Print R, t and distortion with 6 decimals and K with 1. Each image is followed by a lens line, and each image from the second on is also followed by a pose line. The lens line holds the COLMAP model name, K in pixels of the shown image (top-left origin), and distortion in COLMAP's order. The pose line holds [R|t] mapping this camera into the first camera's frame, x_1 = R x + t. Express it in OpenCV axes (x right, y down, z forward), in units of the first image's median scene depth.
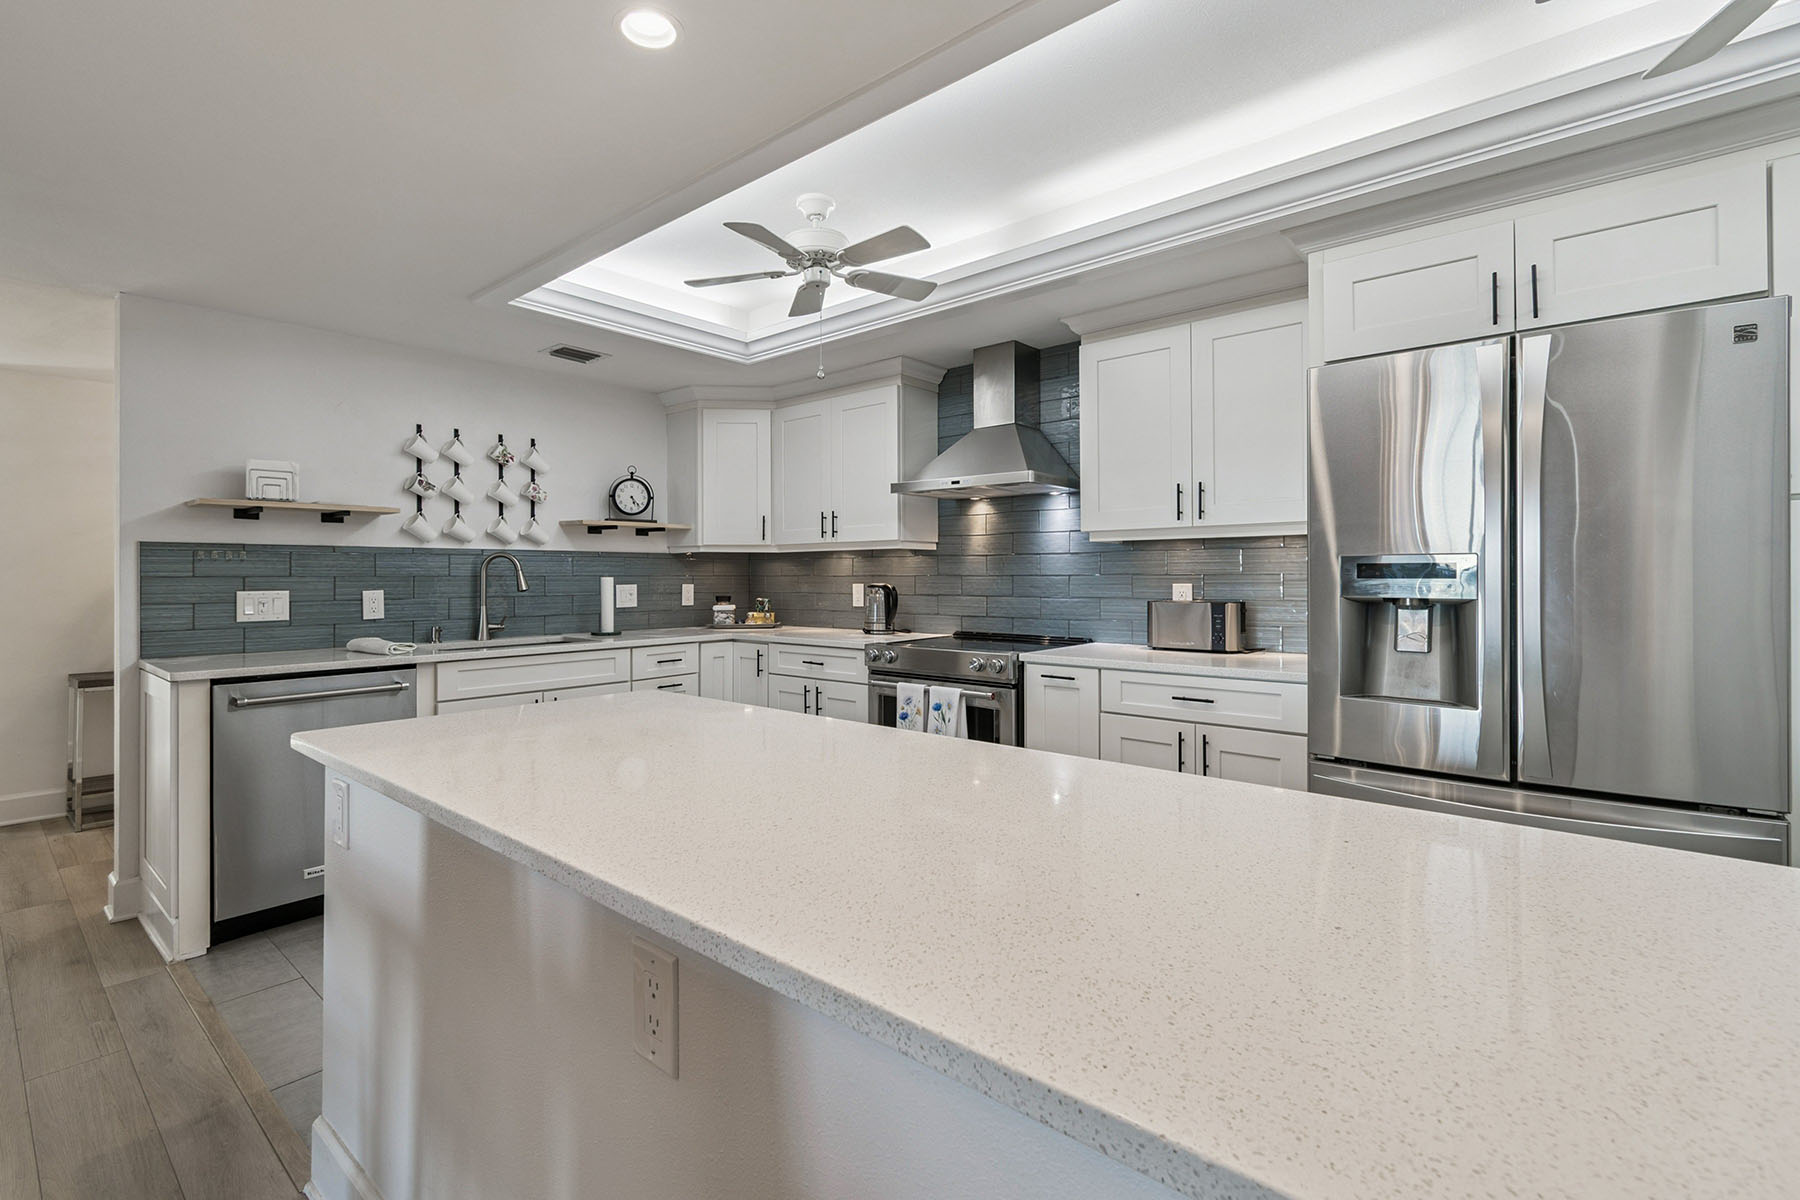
lens RADIAL K [[802.0, 0, 904.1], [0, 802.0, 573.0], [0, 0, 1]] dist [0.003337, -0.001570]
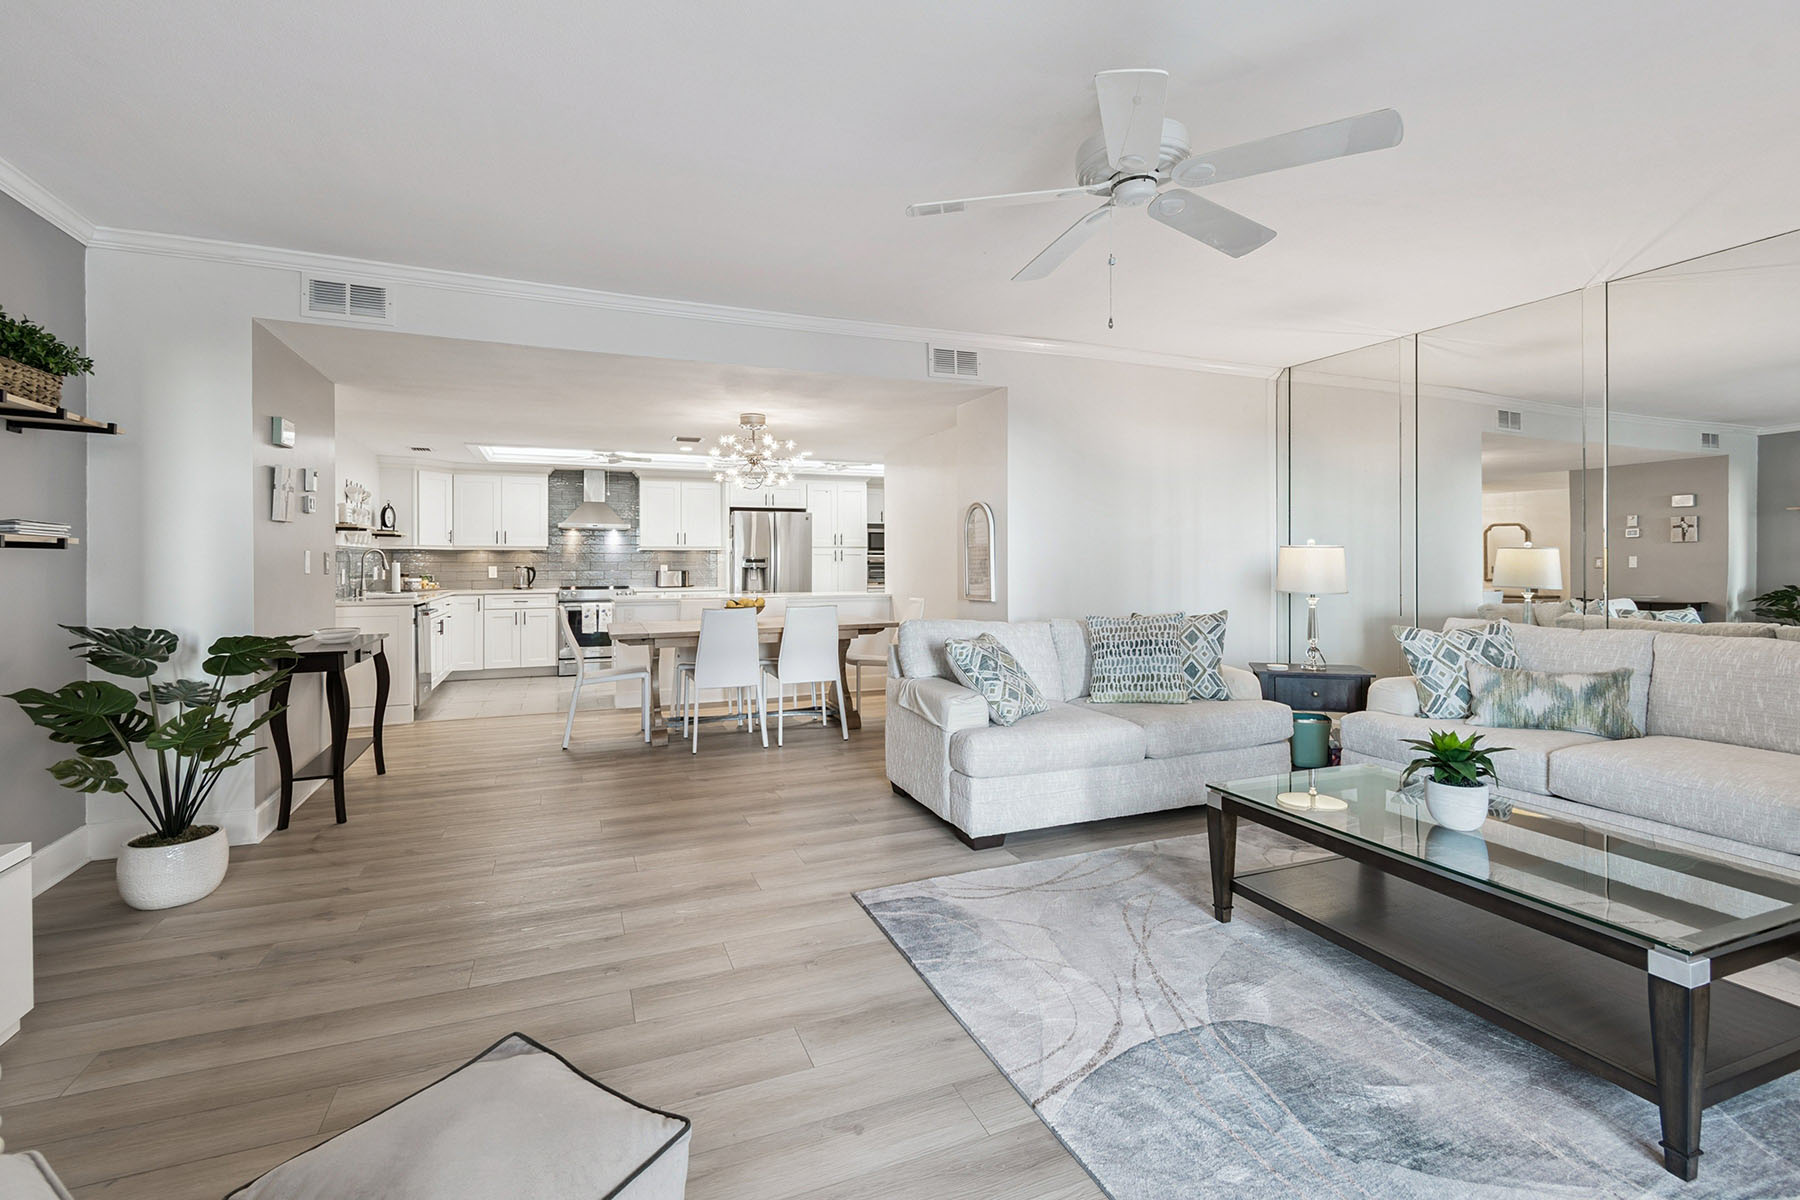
lens RADIAL K [[802.0, 0, 876.4], [0, 802.0, 565.2], [0, 0, 1]] dist [0.003337, -0.001570]
pose [[0.475600, 0.001837, 0.879660, -1.671203], [-0.000468, 0.999998, -0.001835, 0.016968], [-0.879662, 0.000461, 0.475600, -0.954444]]
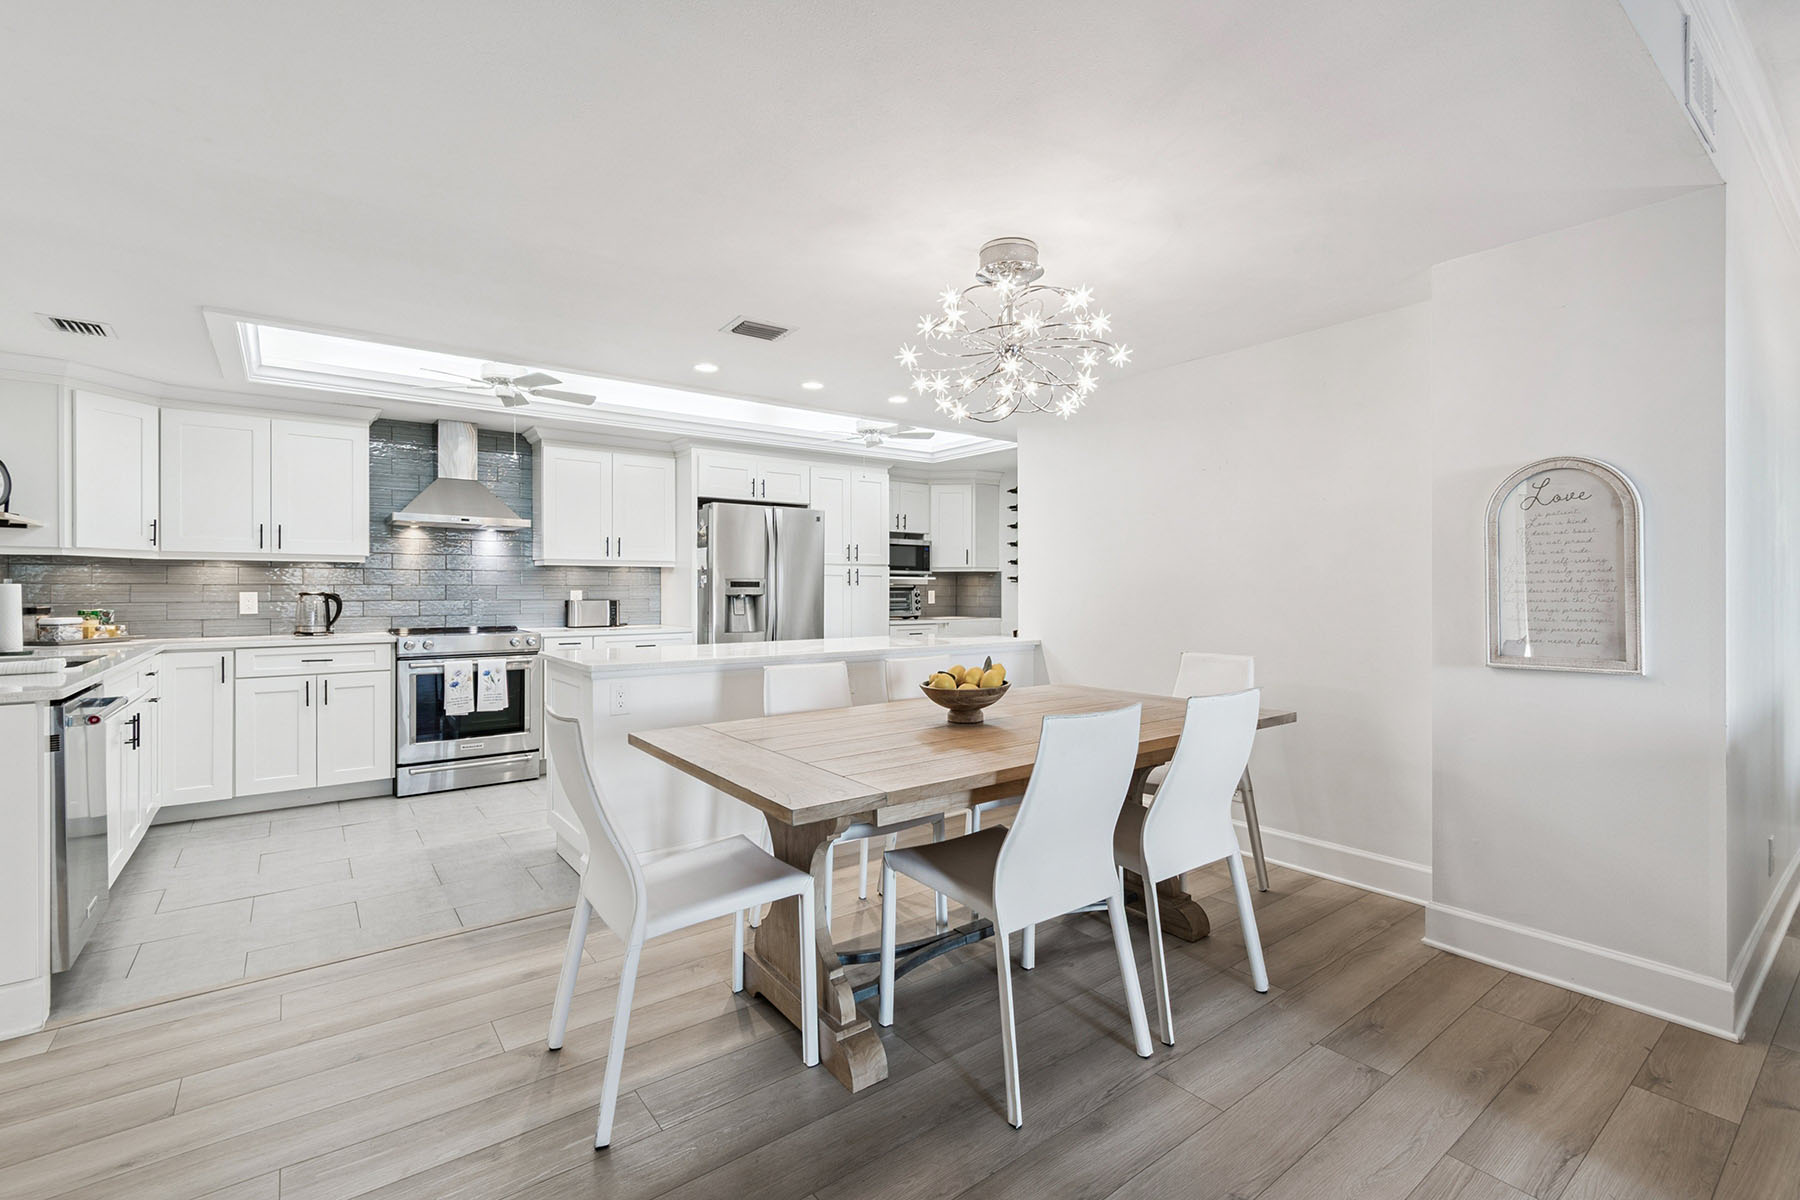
lens RADIAL K [[802.0, 0, 890.7], [0, 802.0, 592.8], [0, 0, 1]] dist [0.003337, -0.001570]
pose [[0.224304, 0.000098, 0.974519, -1.100534], [-0.003536, 0.999993, 0.000713, 0.012977], [-0.974513, -0.003606, 0.224303, -0.054788]]
